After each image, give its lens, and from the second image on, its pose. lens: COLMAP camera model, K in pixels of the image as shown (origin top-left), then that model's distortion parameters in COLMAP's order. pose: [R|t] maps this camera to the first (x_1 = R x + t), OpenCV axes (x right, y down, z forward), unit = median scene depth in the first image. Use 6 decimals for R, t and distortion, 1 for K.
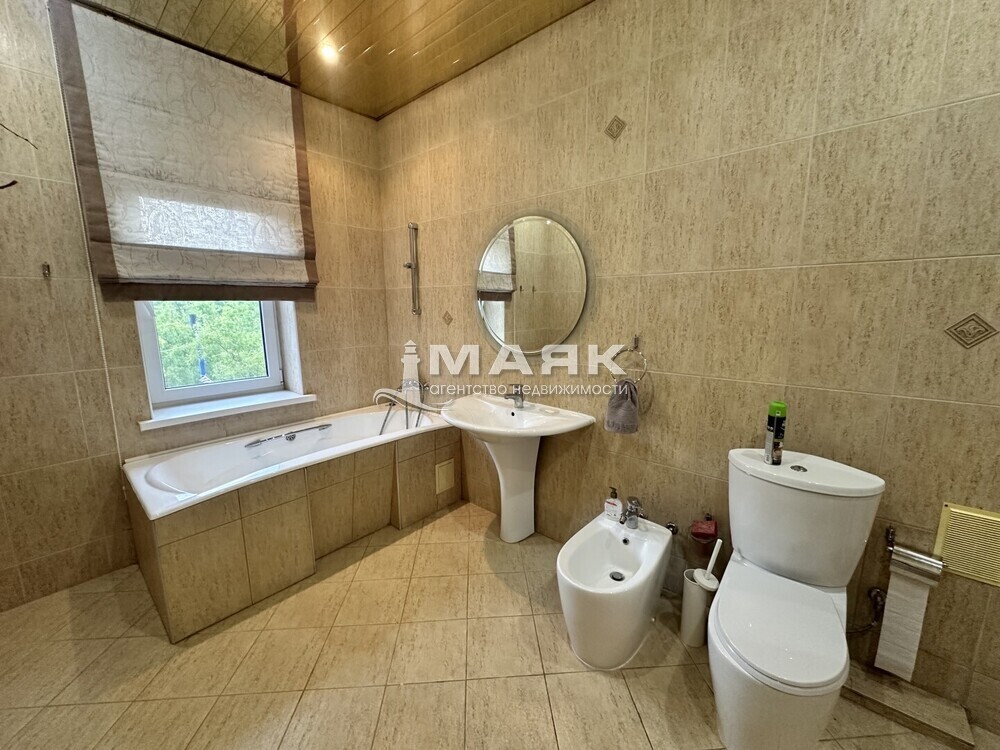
lens RADIAL K [[399.9, 0, 500.6], [0, 399.9, 375.1], [0, 0, 1]] dist [-0.006245, 0.001046]
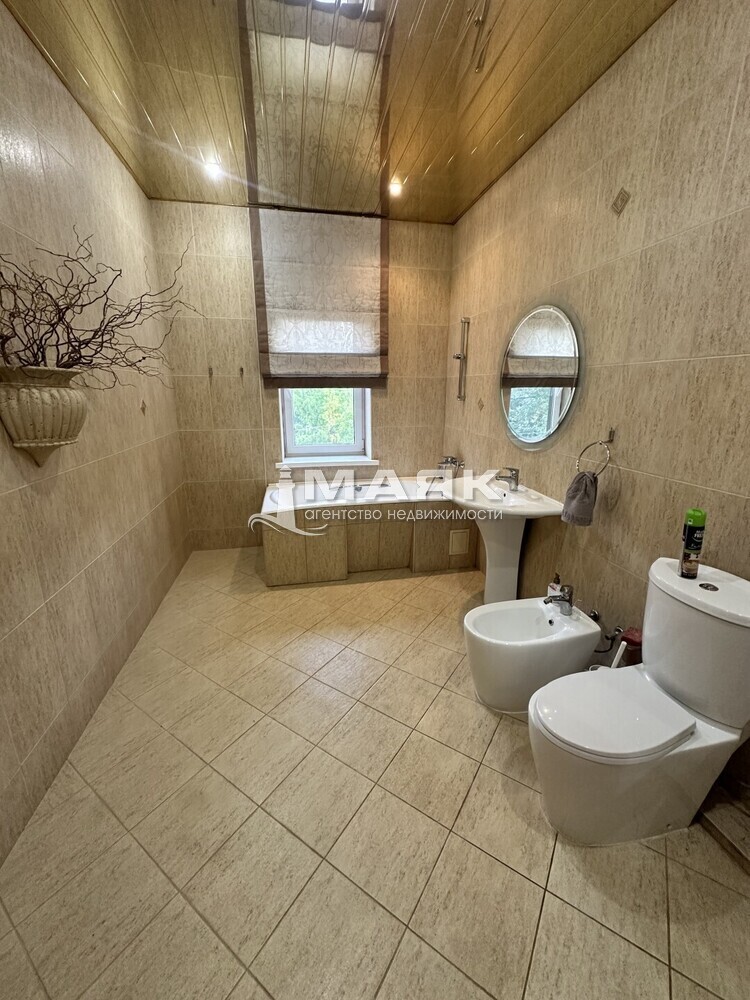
lens RADIAL K [[399.9, 0, 373.1], [0, 399.9, 500.7], [0, 0, 1]] dist [-0.006245, 0.001046]
pose [[0.794570, 0.167848, -0.583511, 0.453230], [-0.108146, 0.984787, 0.136014, 0.003049], [0.597463, -0.044968, 0.800634, -0.111269]]
